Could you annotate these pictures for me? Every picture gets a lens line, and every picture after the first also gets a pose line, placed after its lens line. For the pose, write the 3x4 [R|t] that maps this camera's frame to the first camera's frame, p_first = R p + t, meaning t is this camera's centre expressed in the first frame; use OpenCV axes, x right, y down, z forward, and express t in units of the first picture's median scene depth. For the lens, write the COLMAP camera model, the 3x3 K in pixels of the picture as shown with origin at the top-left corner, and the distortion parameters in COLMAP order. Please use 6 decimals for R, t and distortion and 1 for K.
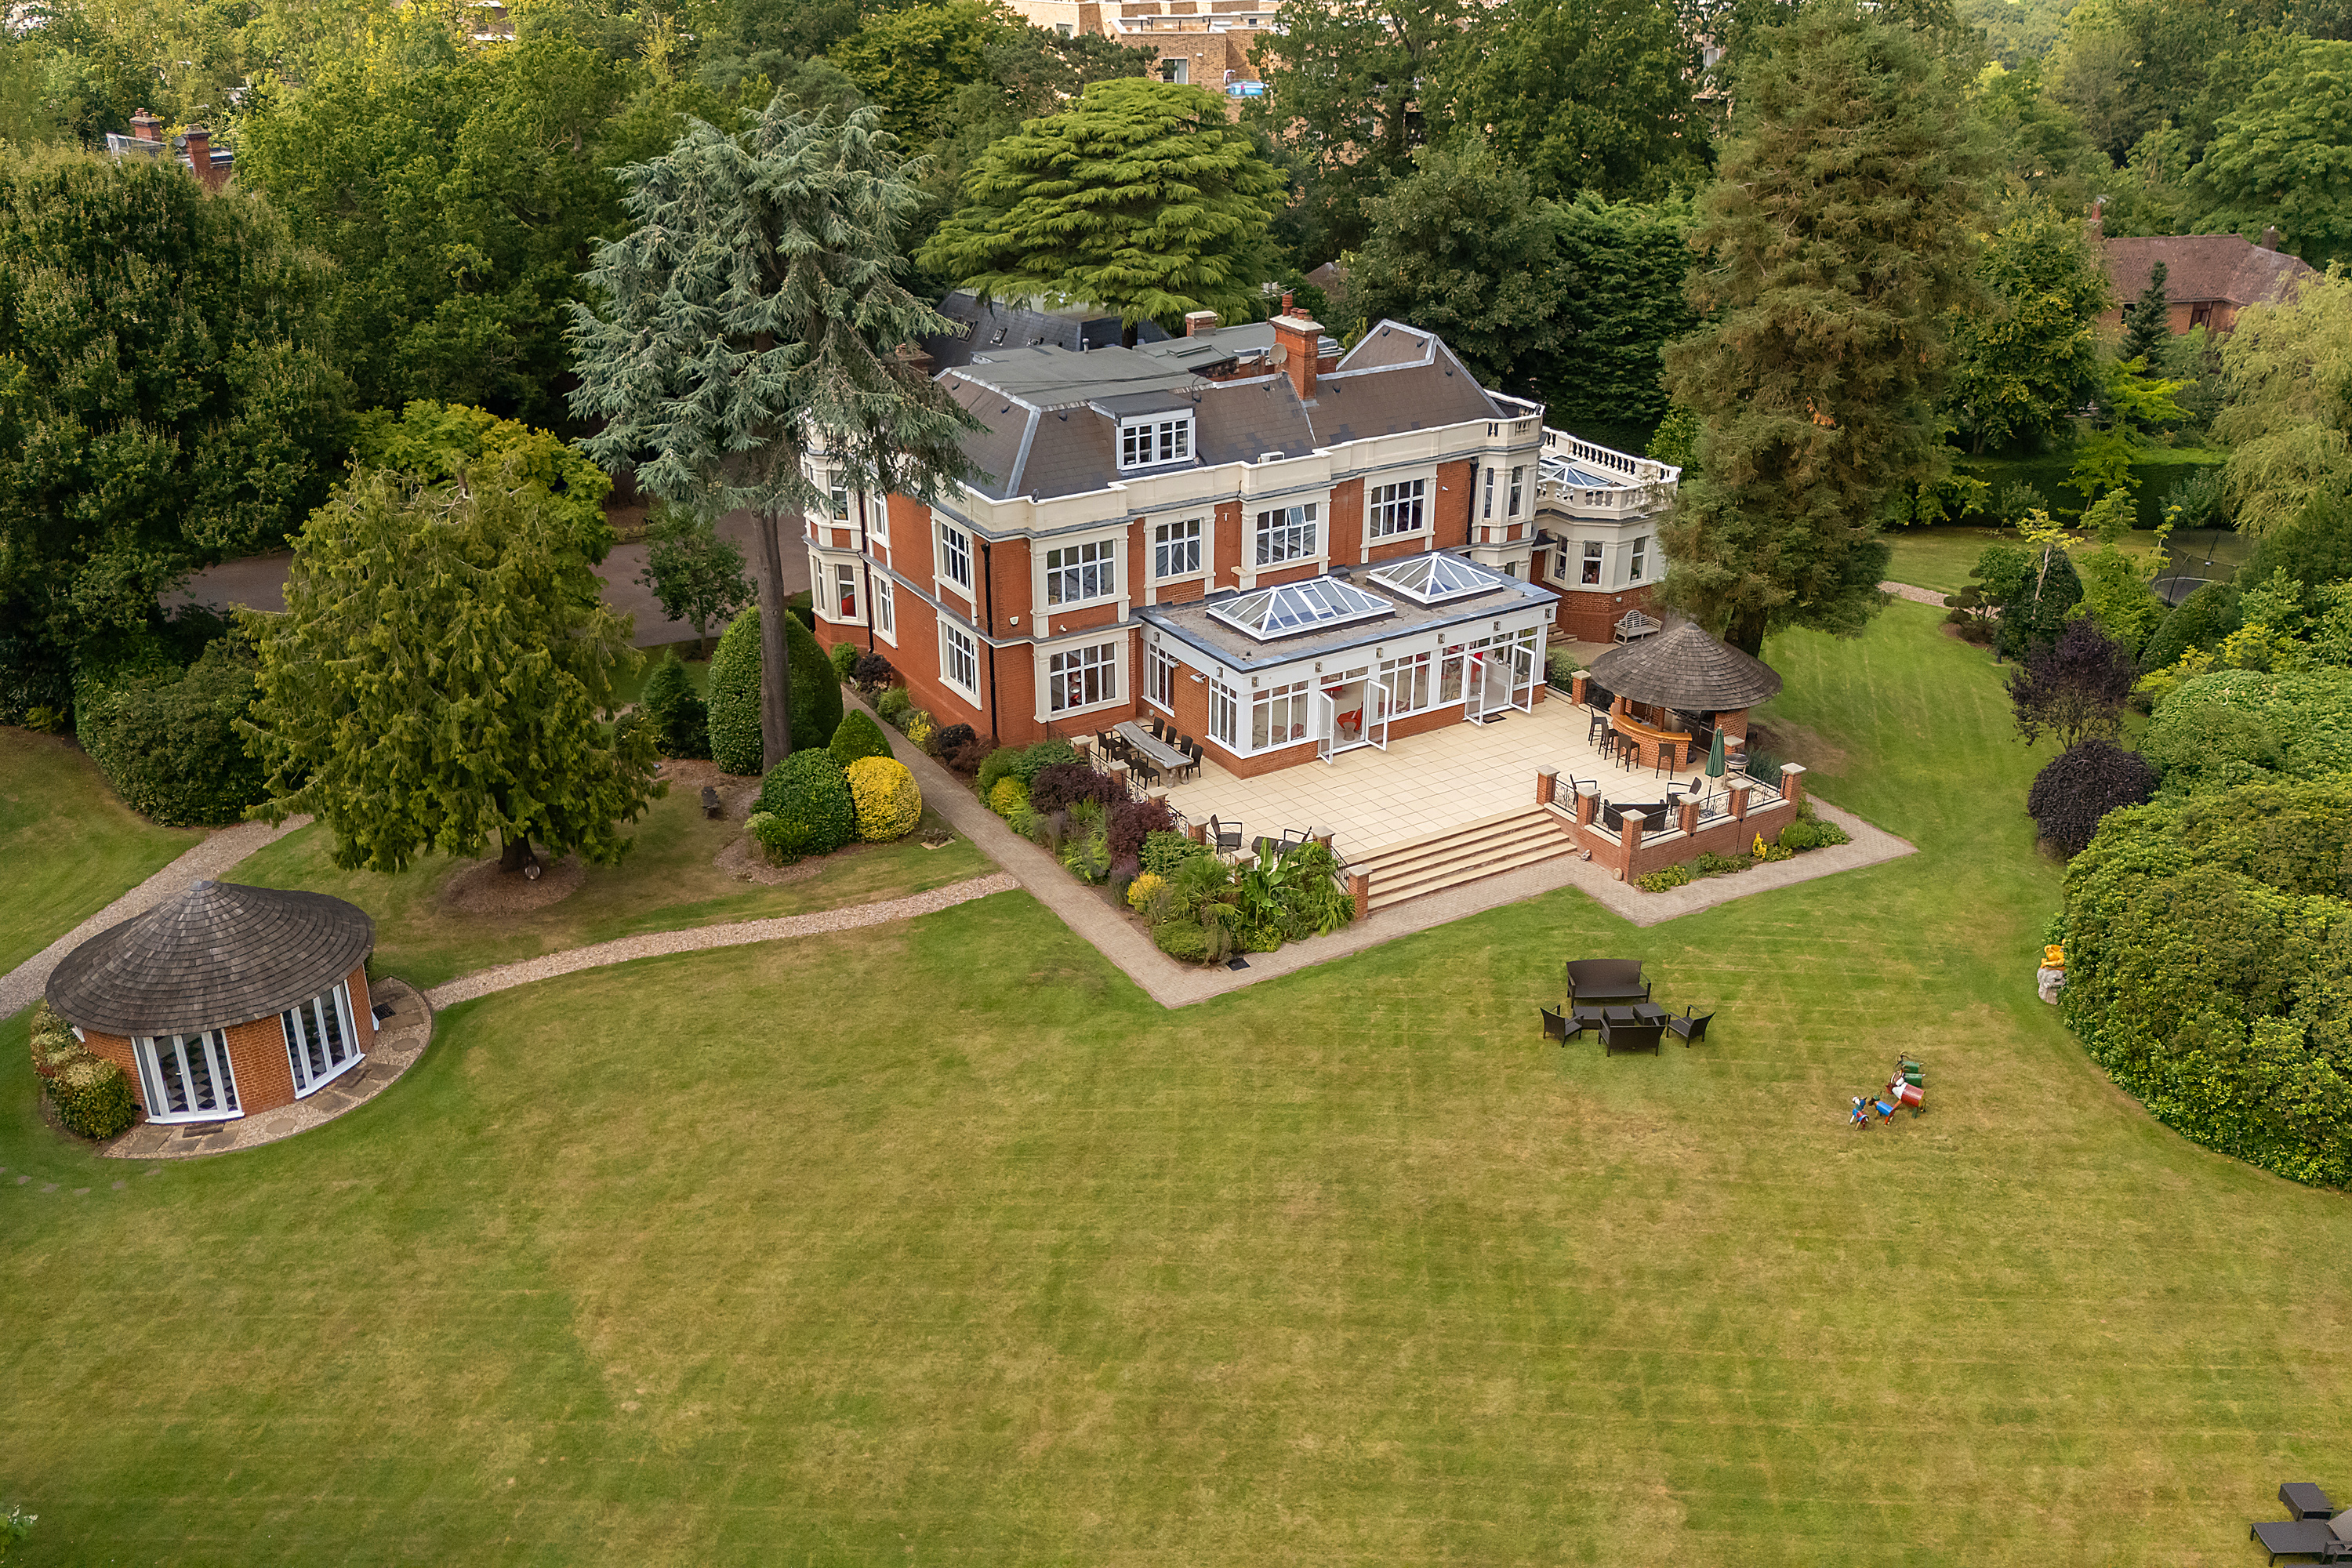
lens RADIAL K [[2012.8, 0, 1176.0], [0, 2012.8, 784.0], [0, 0, 1]] dist [0.123893, -0.126639]
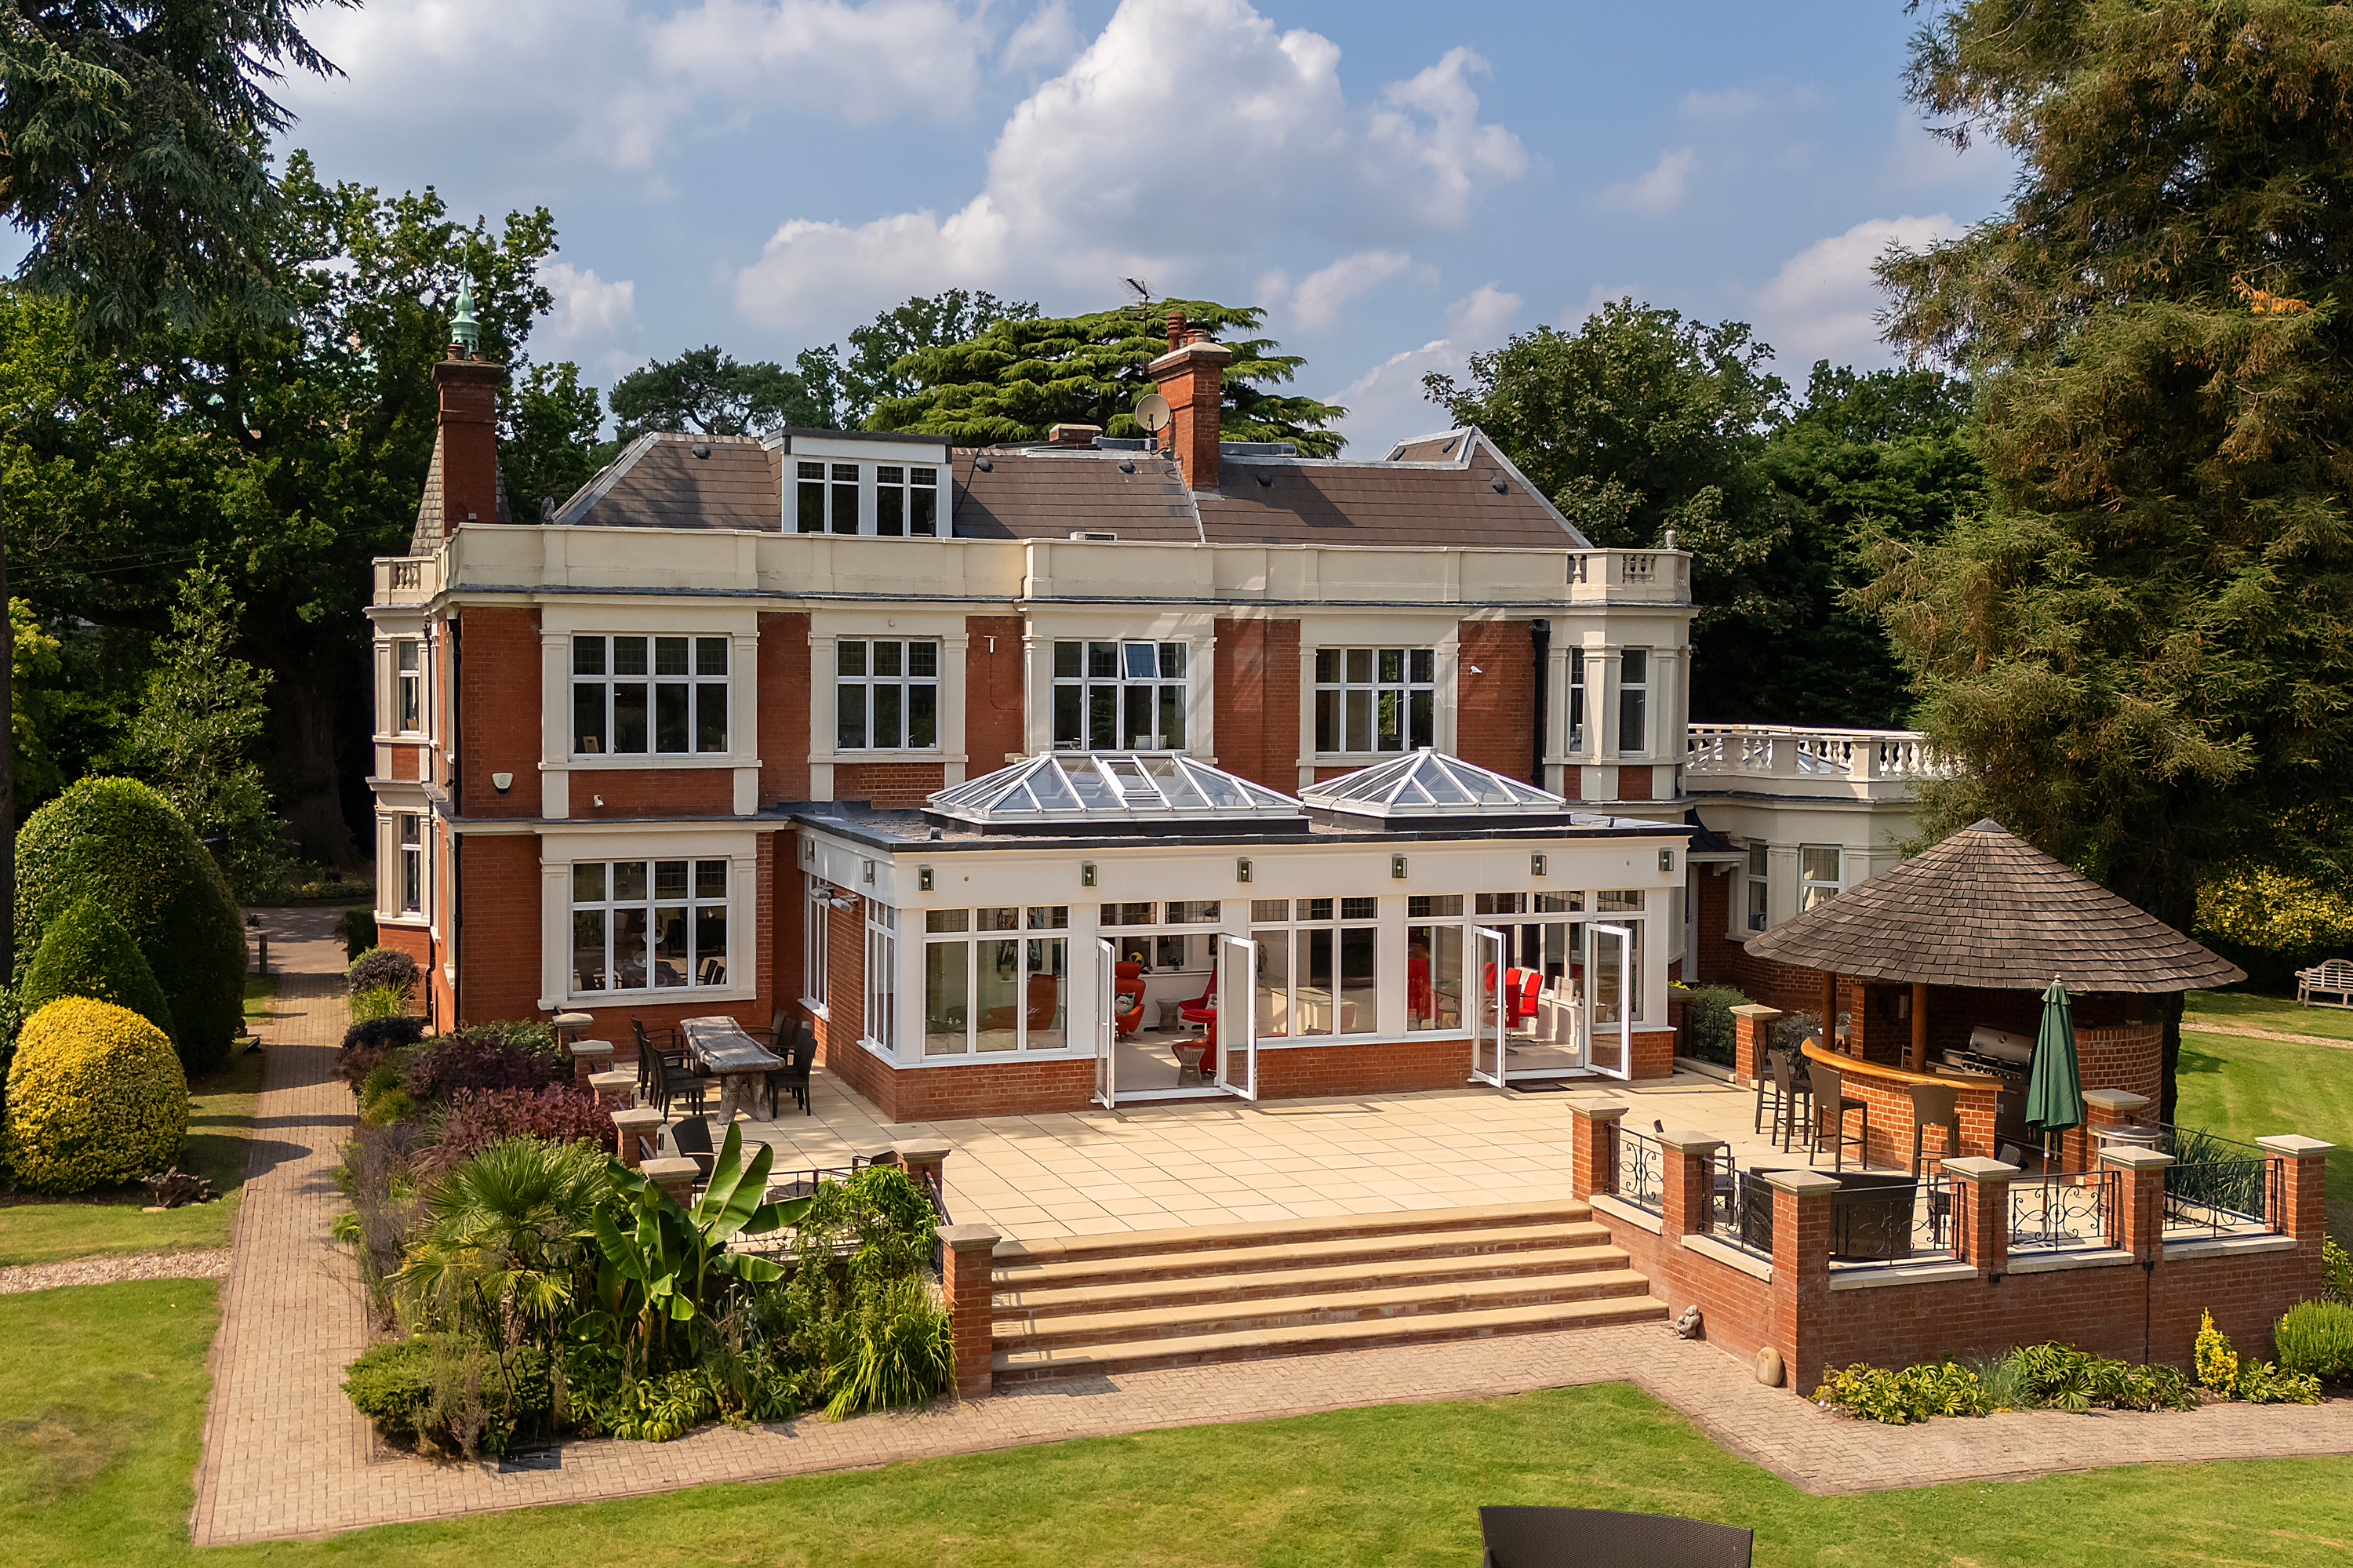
lens RADIAL K [[2099.4, 0, 1012.5], [0, 2099.4, 785.6], [0, 0, 1]] dist [0.081213, -0.163664]
pose [[0.971138, 0.022617, -0.237442, 0.161368], [-0.104458, 0.935279, -0.338145, 0.080813], [0.214427, 0.353189, 0.910648, 0.553914]]
